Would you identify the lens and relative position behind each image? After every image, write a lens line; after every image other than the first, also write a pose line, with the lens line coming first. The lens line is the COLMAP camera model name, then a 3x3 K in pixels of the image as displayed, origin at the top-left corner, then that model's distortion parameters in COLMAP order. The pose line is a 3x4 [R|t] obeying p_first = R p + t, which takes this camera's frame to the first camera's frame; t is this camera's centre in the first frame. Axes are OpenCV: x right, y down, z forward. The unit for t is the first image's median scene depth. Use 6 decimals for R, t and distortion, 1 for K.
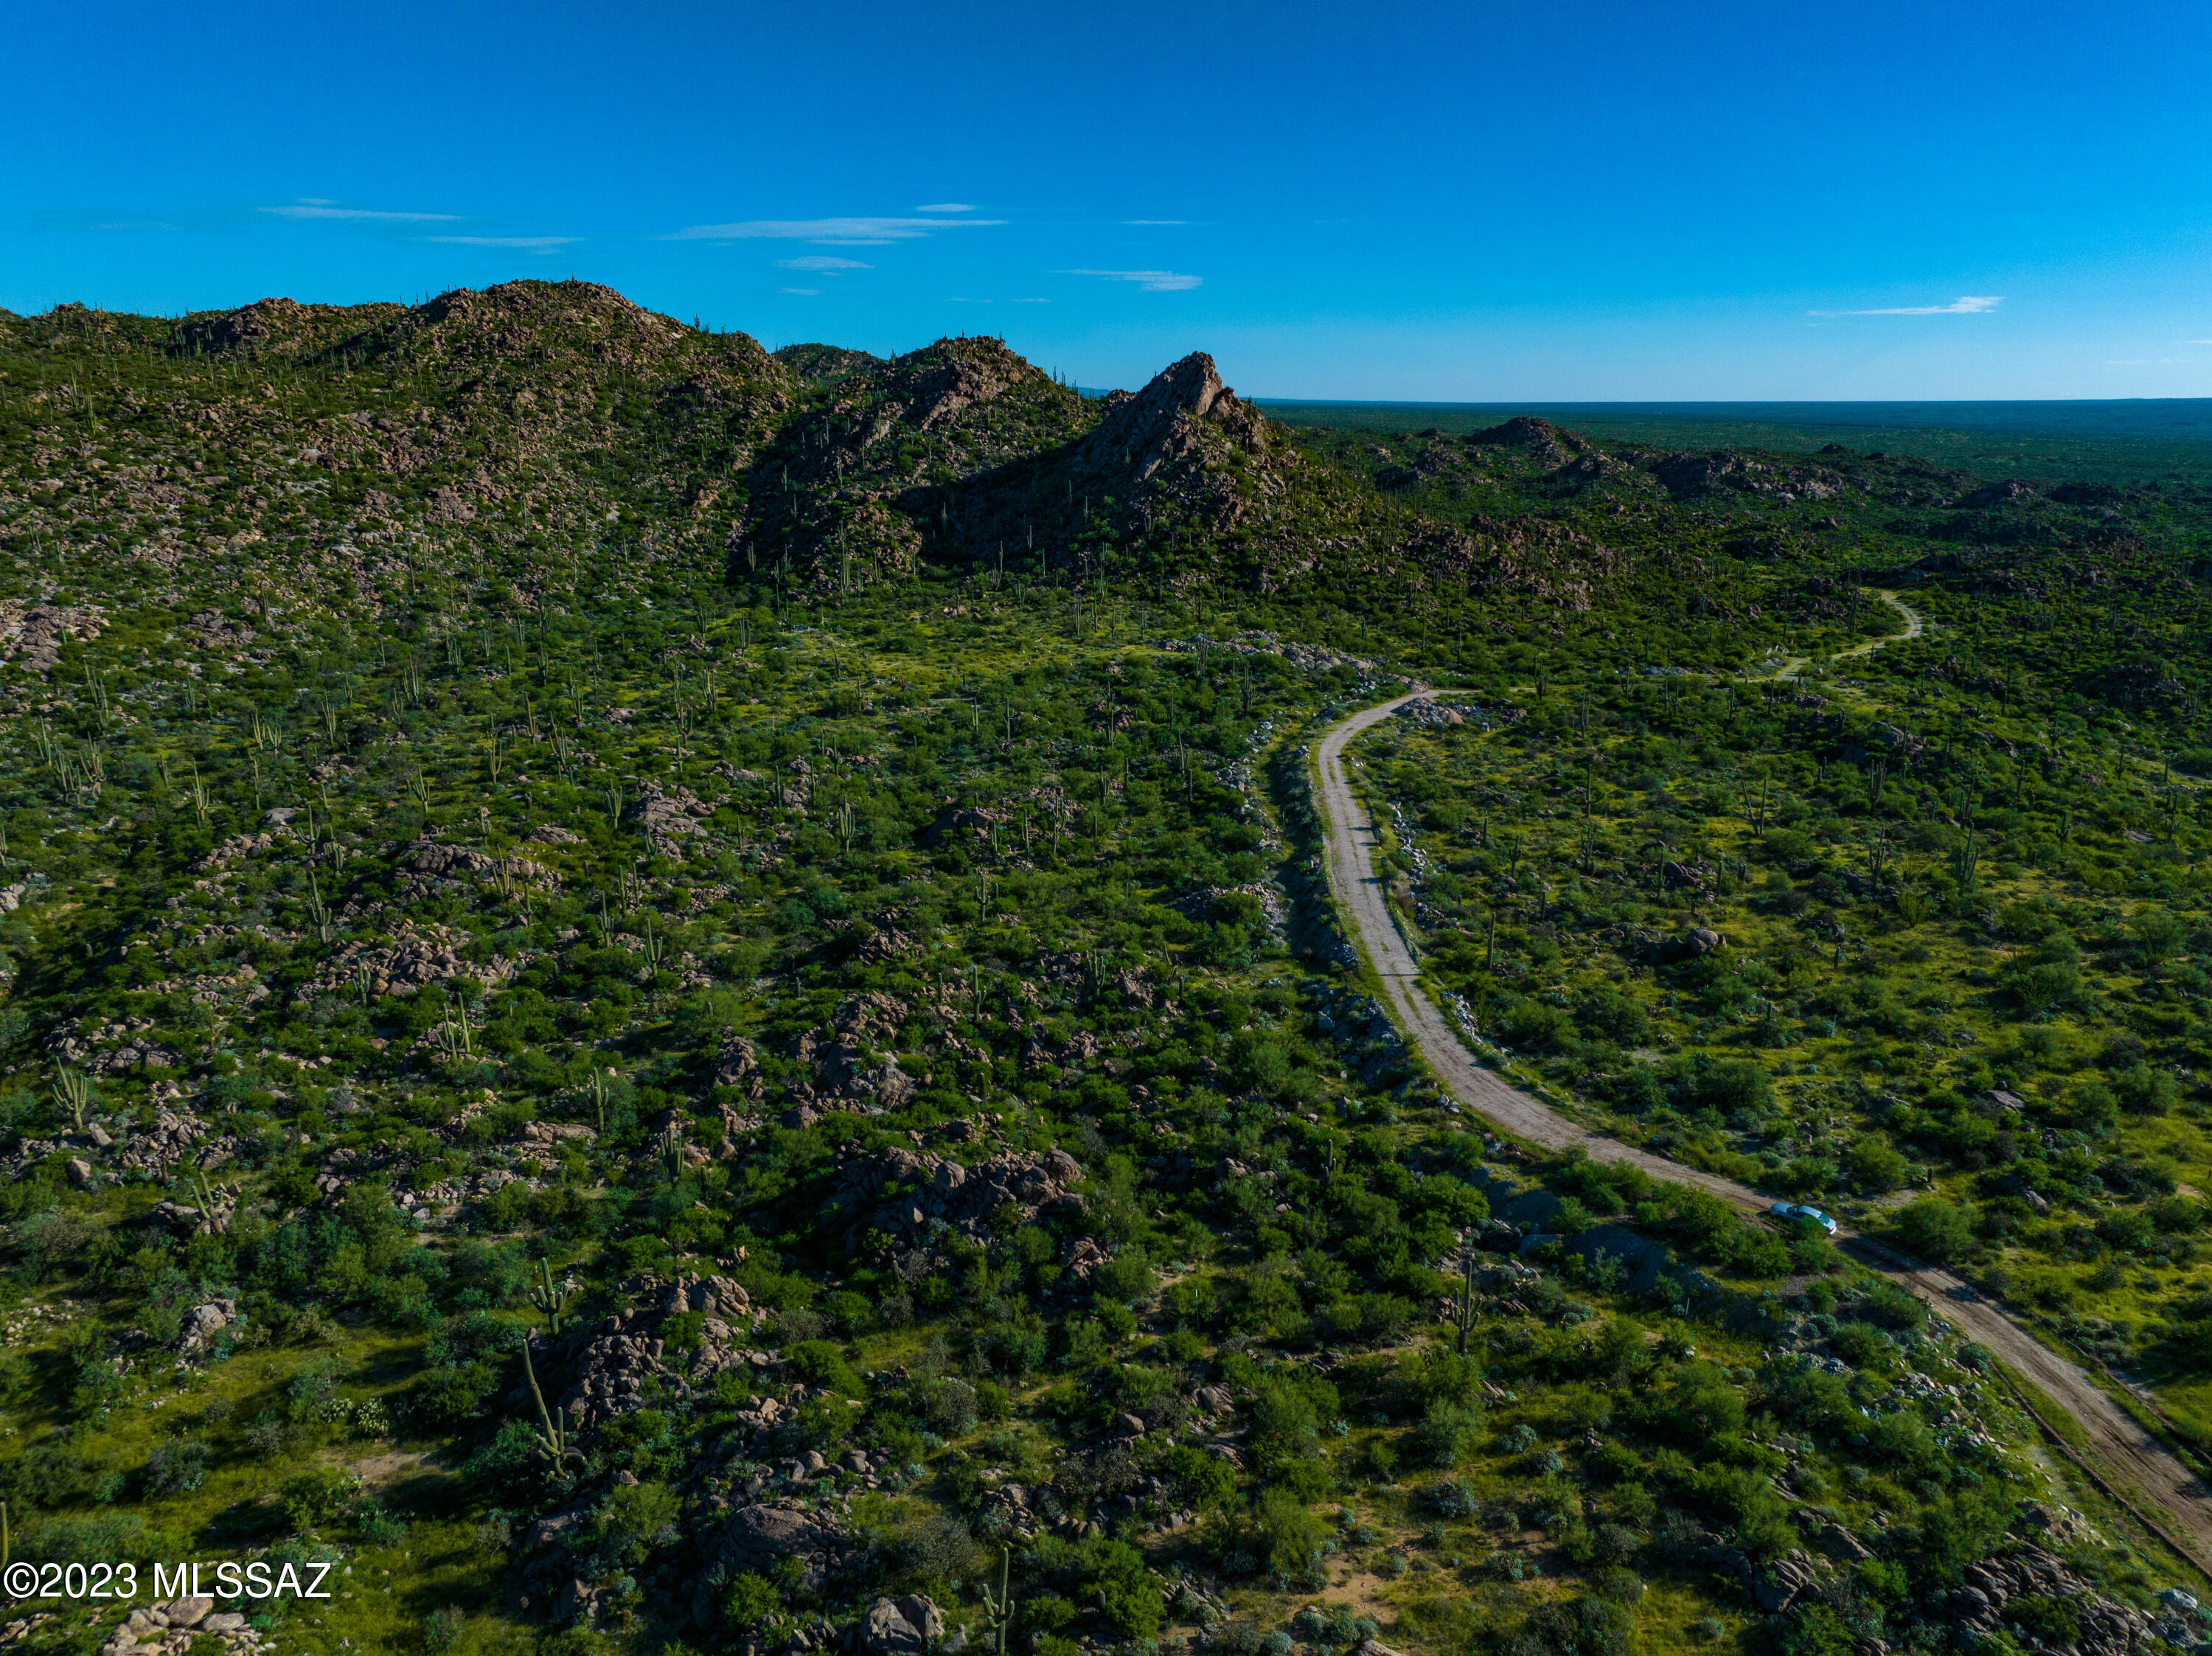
lens RADIAL K [[1553.6, 0, 1106.0], [0, 1553.6, 828.0], [0, 0, 1]] dist [-0.037791, 0.003712]
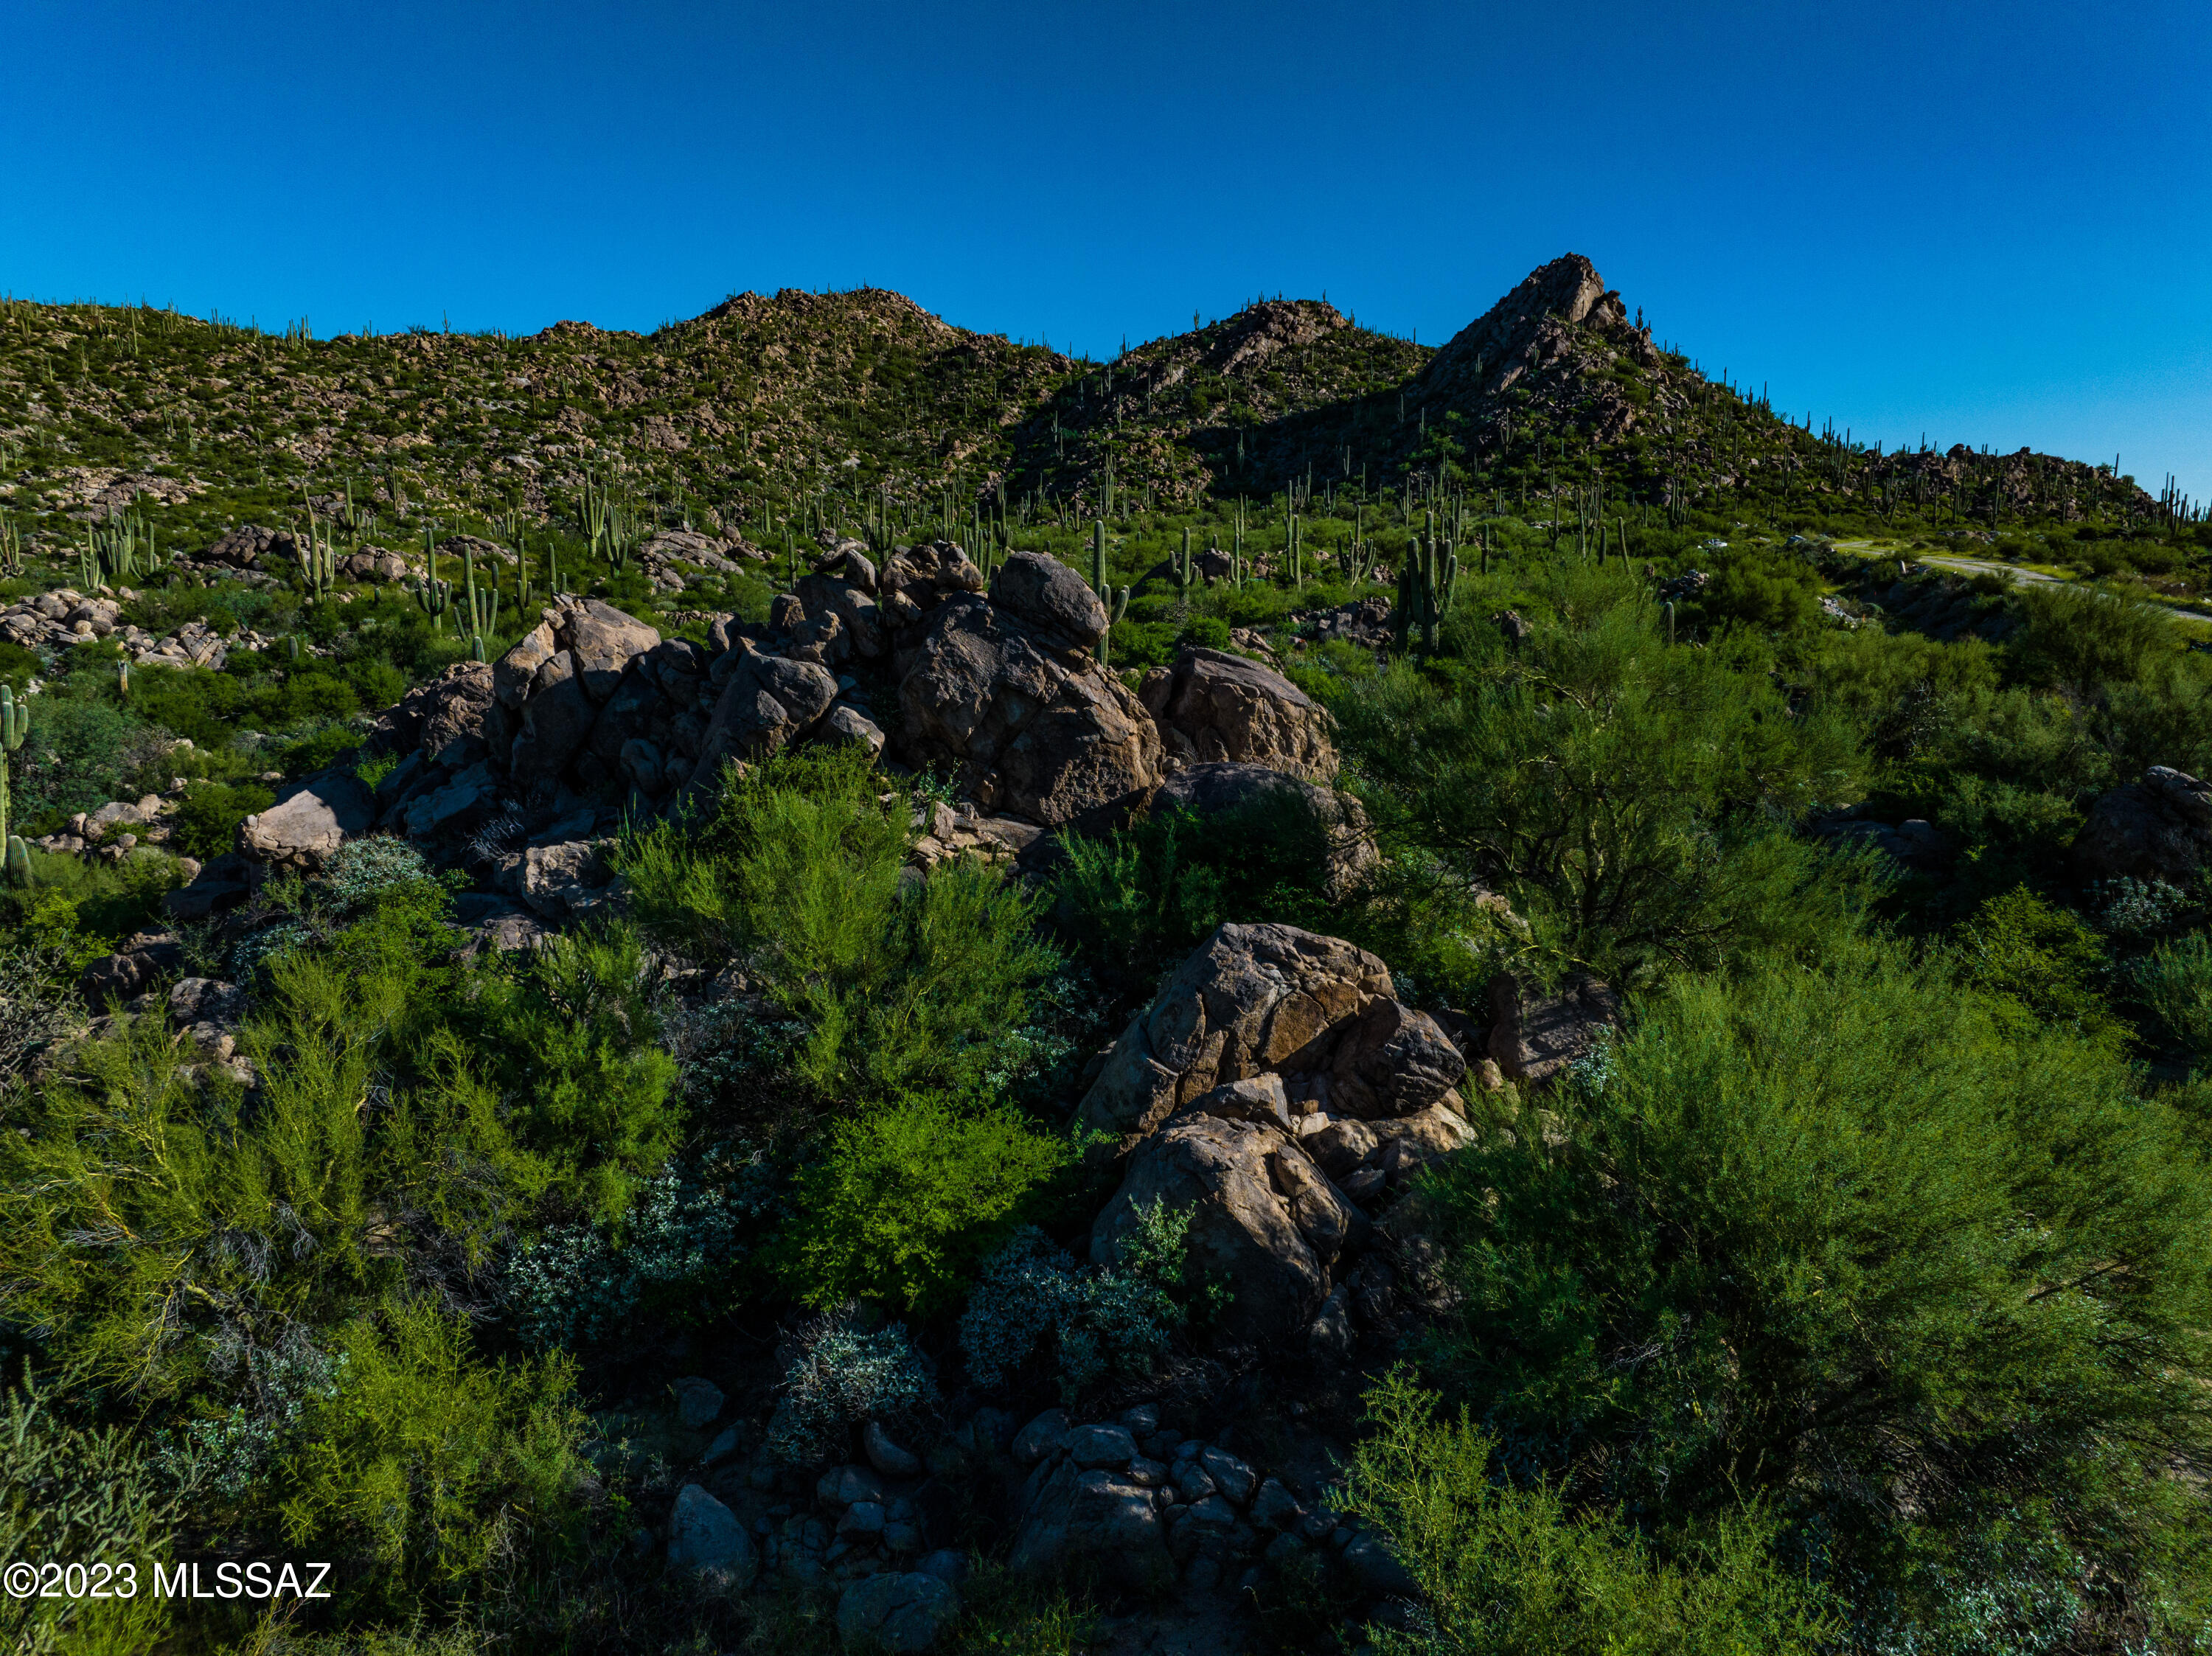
lens RADIAL K [[1553.6, 0, 1106.0], [0, 1553.6, 828.0], [0, 0, 1]] dist [-0.037791, 0.003712]
pose [[0.978049, 0.033684, -0.205634, -0.001636], [-0.053455, 0.994382, -0.091357, 0.068655], [0.201402, 0.100344, 0.974355, 0.227150]]
